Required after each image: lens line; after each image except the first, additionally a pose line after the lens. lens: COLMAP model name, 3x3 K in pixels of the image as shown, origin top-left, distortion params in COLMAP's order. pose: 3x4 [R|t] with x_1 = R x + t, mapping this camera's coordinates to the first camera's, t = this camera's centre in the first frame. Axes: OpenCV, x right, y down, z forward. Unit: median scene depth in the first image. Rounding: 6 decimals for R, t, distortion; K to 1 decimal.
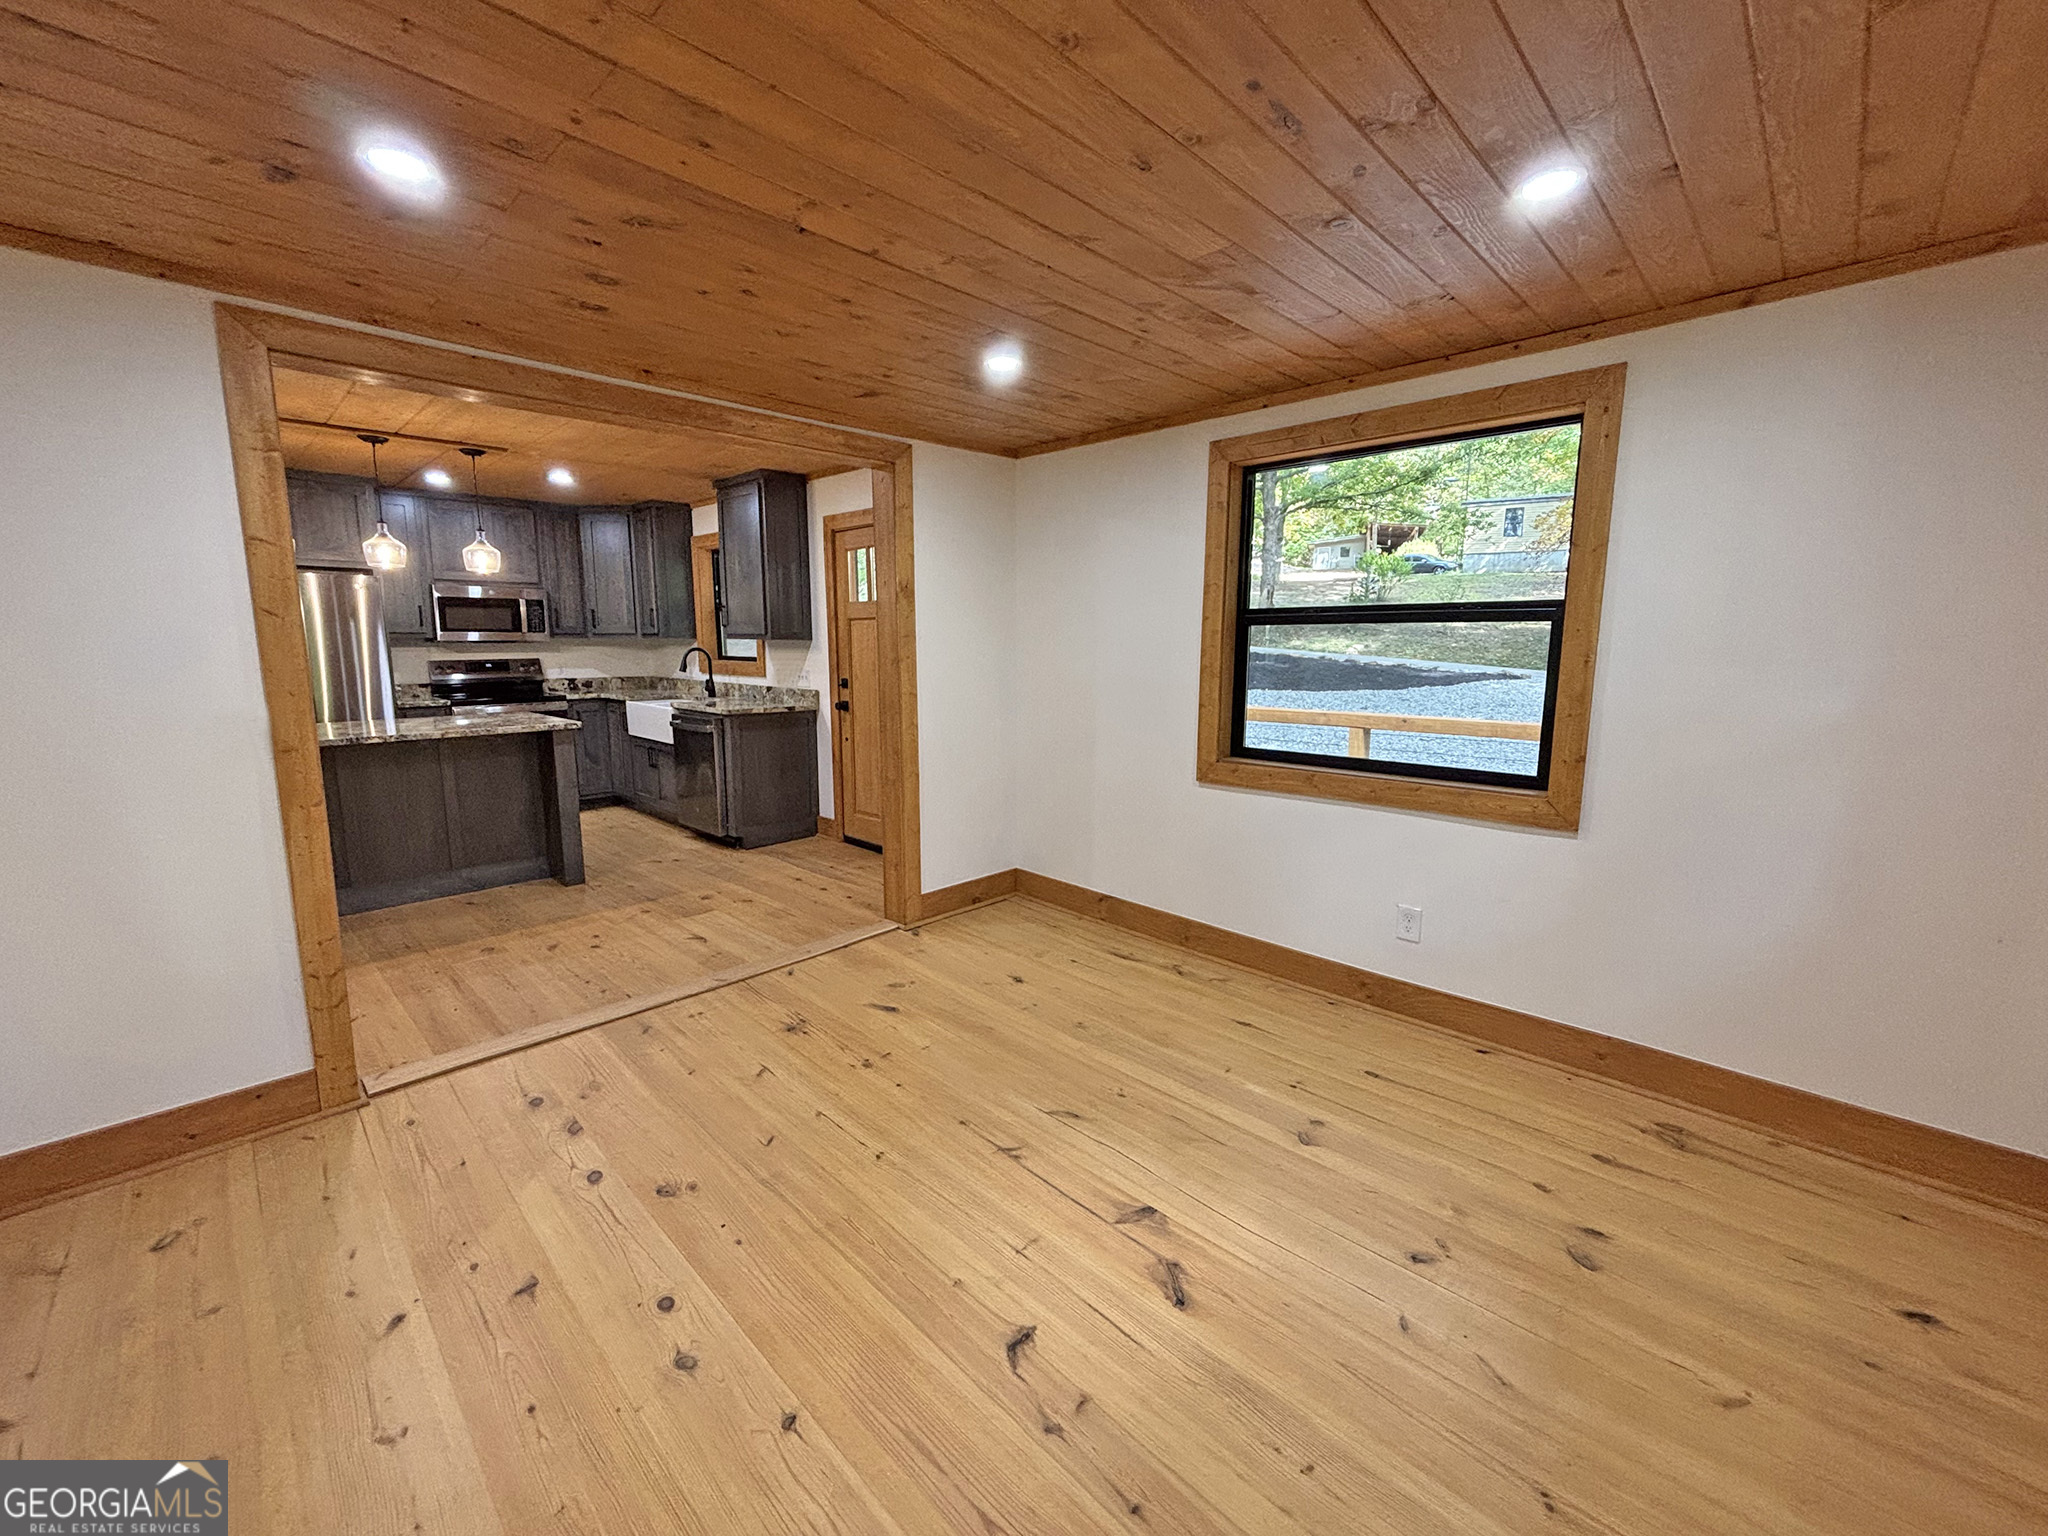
lens RADIAL K [[821.8, 0, 1021.2], [0, 821.8, 767.3], [0, 0, 1]] dist [-0.002008, -0.000103]
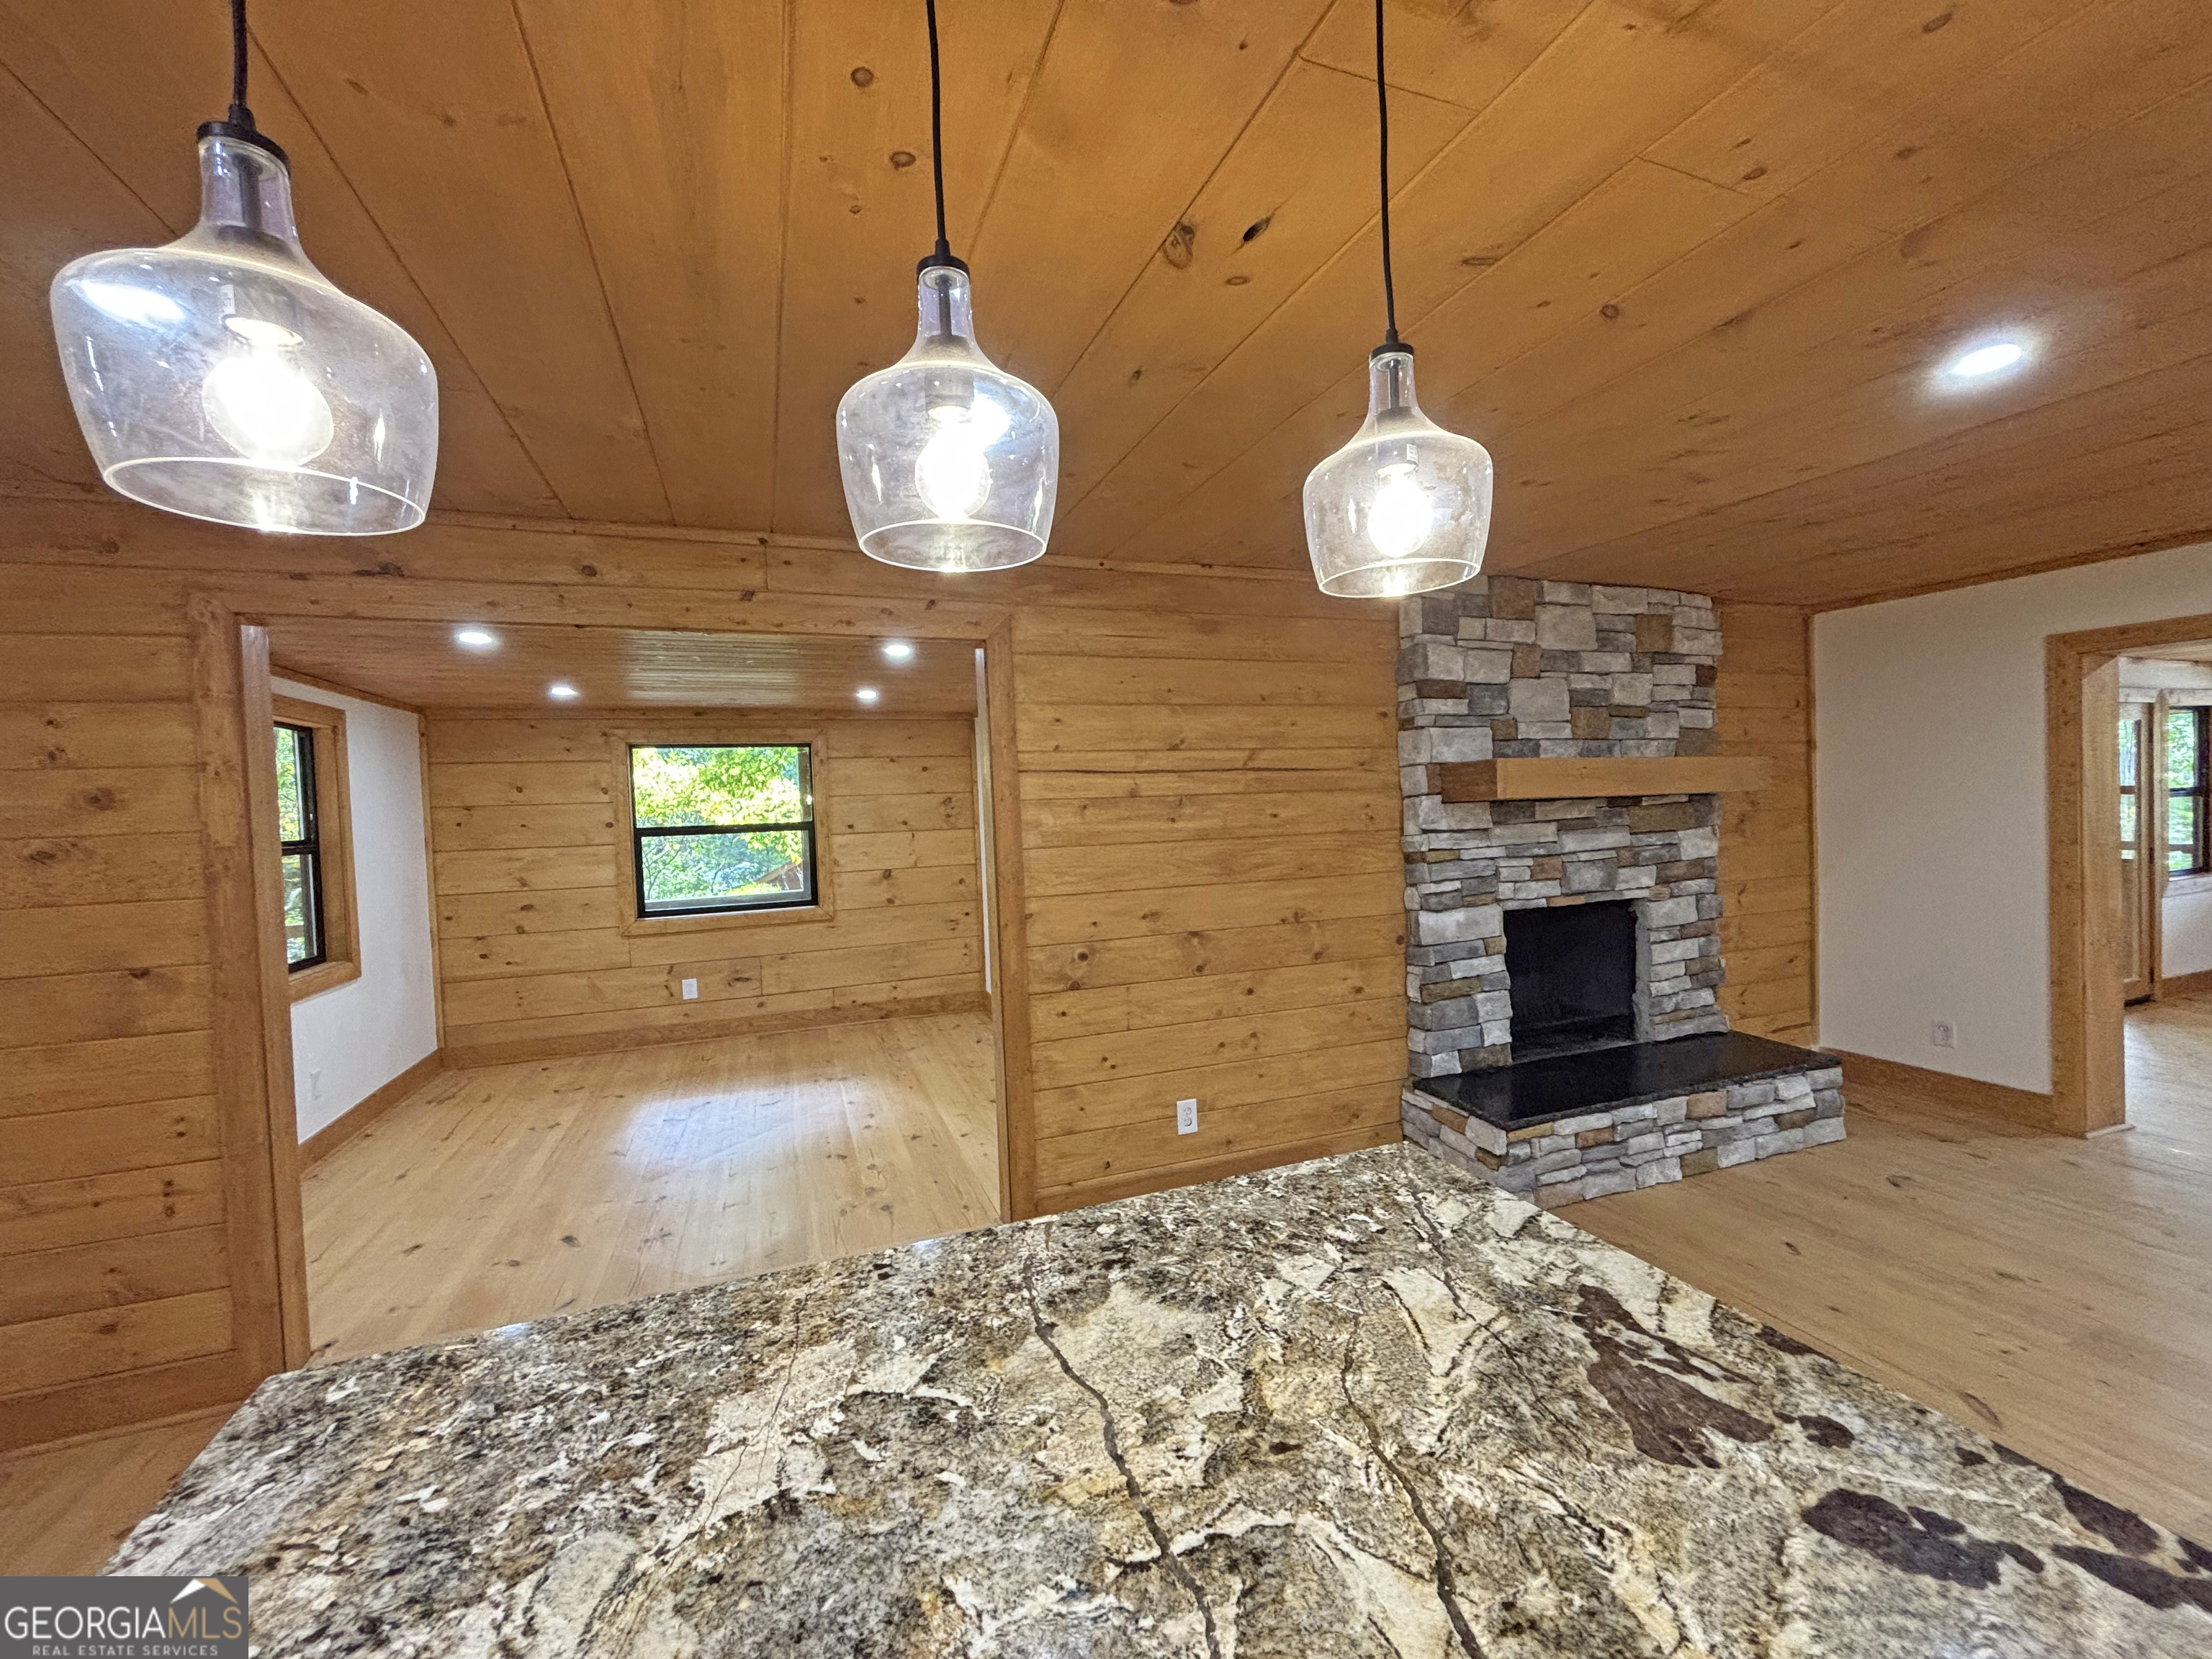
lens RADIAL K [[891.8, 0, 1100.5], [0, 891.8, 828.8], [0, 0, 1]] dist [-0.000113, 0.000190]
pose [[-0.903278, 0.019298, 0.428622, -0.983967], [0.100359, 0.980778, 0.167338, -0.247423], [-0.417154, 0.194168, -0.887852, 1.297110]]
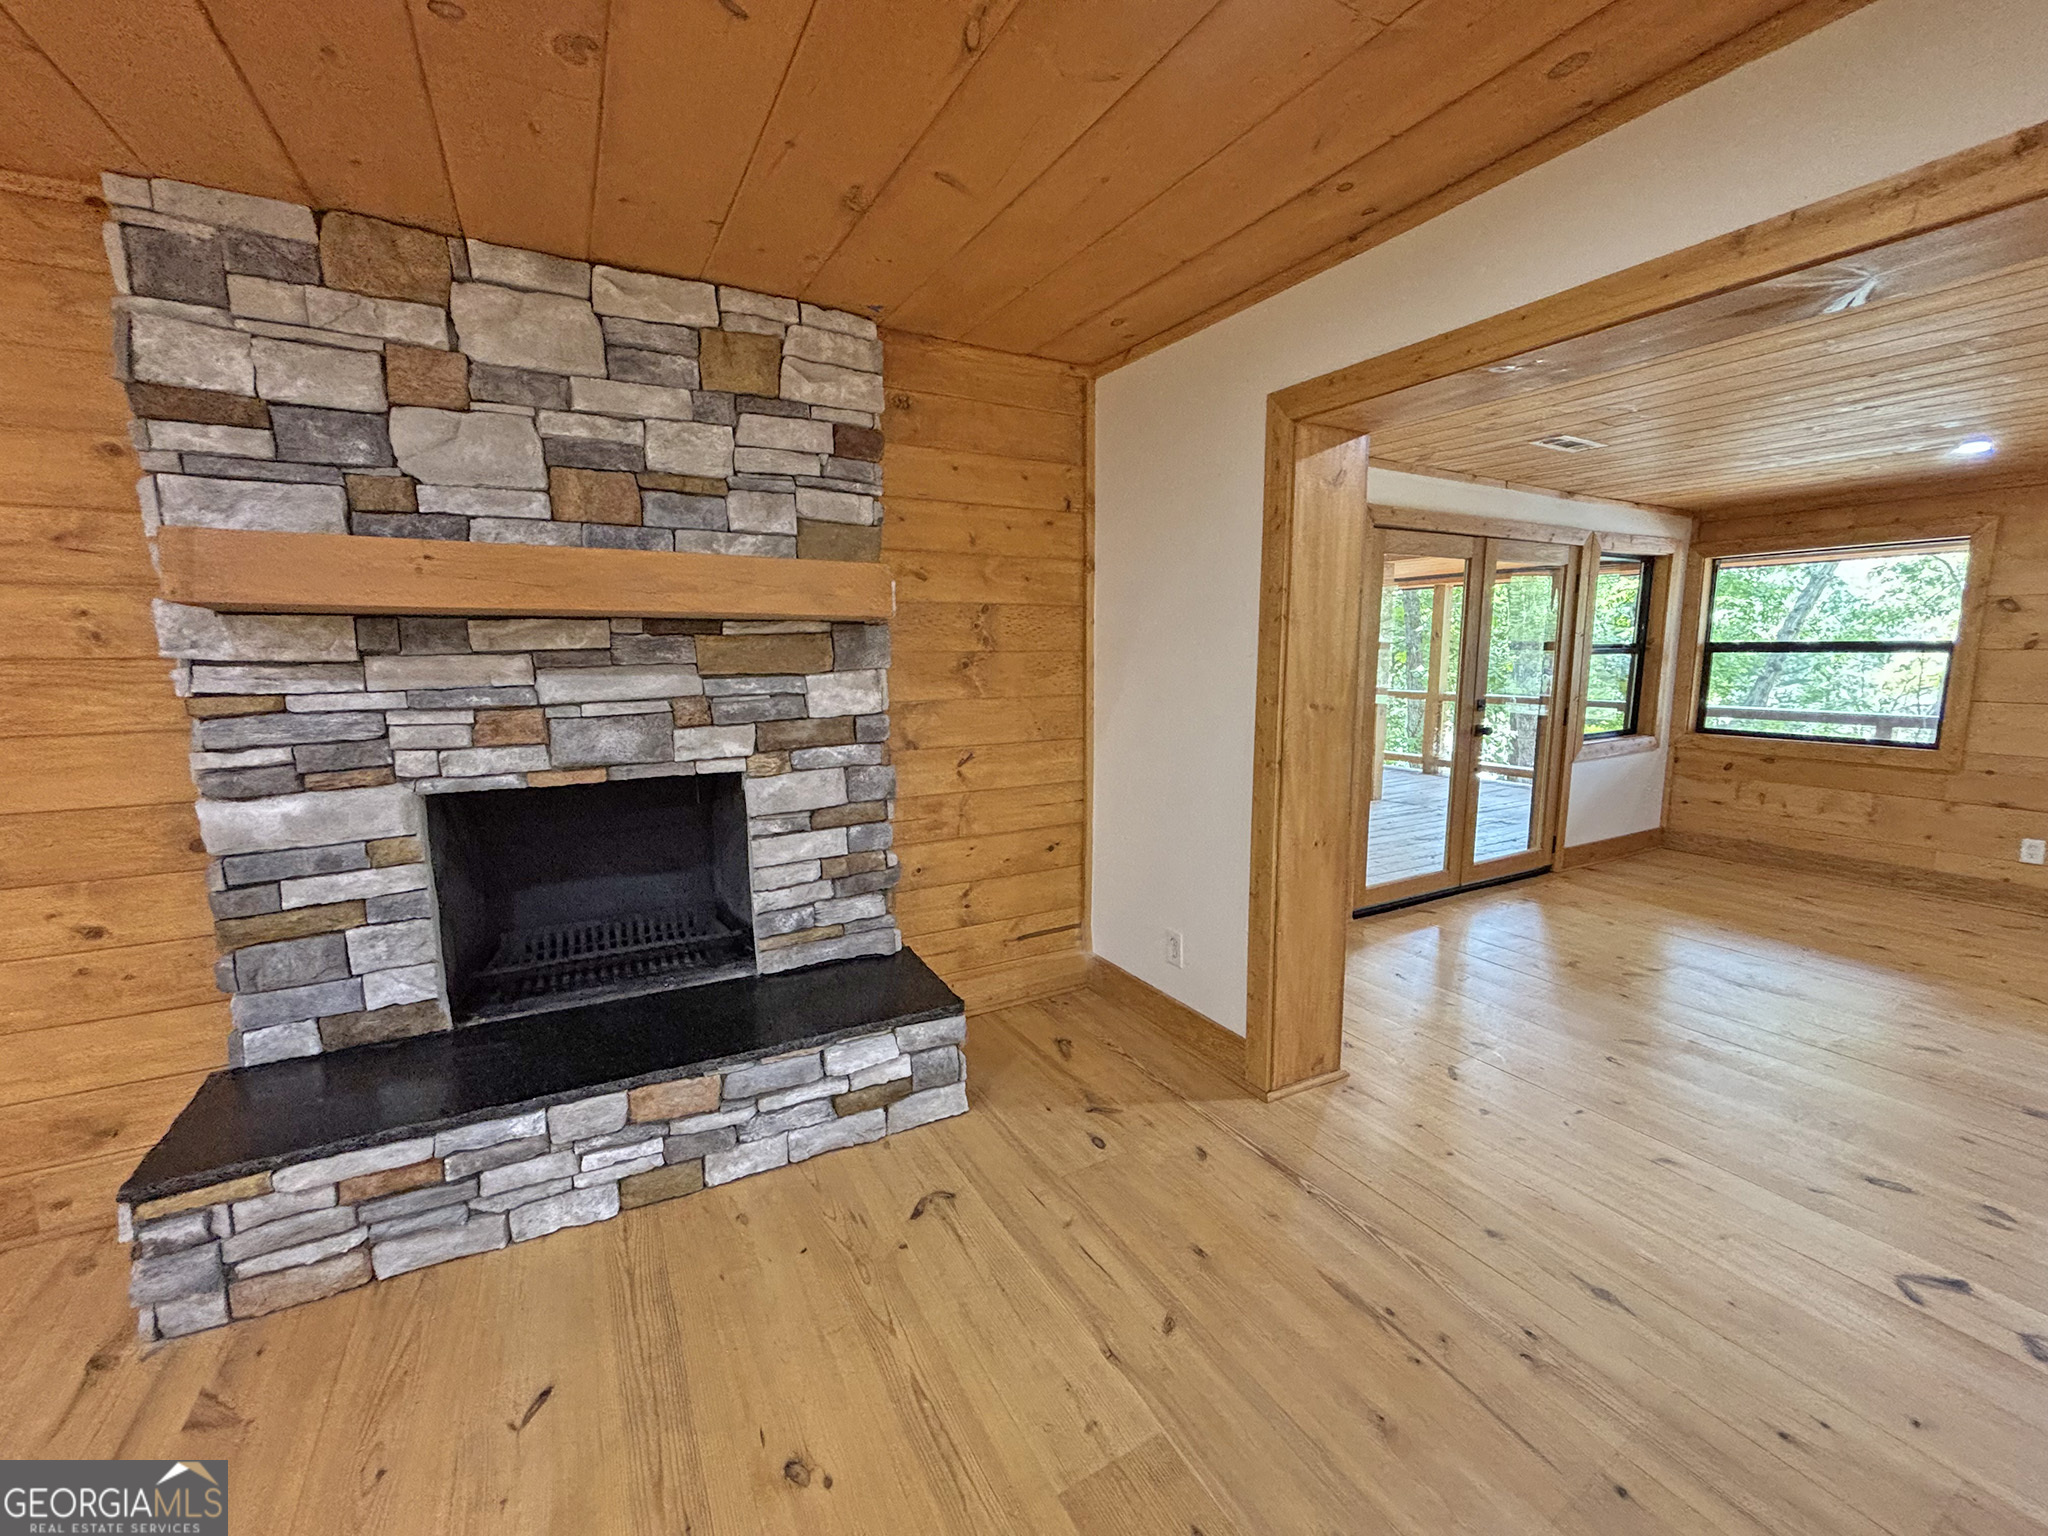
lens RADIAL K [[821.8, 0, 1021.2], [0, 821.8, 767.3], [0, 0, 1]] dist [-0.002008, -0.000103]
pose [[-0.954181, -0.036857, 0.296950, -1.530177], [0.053283, 0.955596, 0.289822, -0.107417], [-0.294447, 0.292365, -0.909848, 0.632196]]
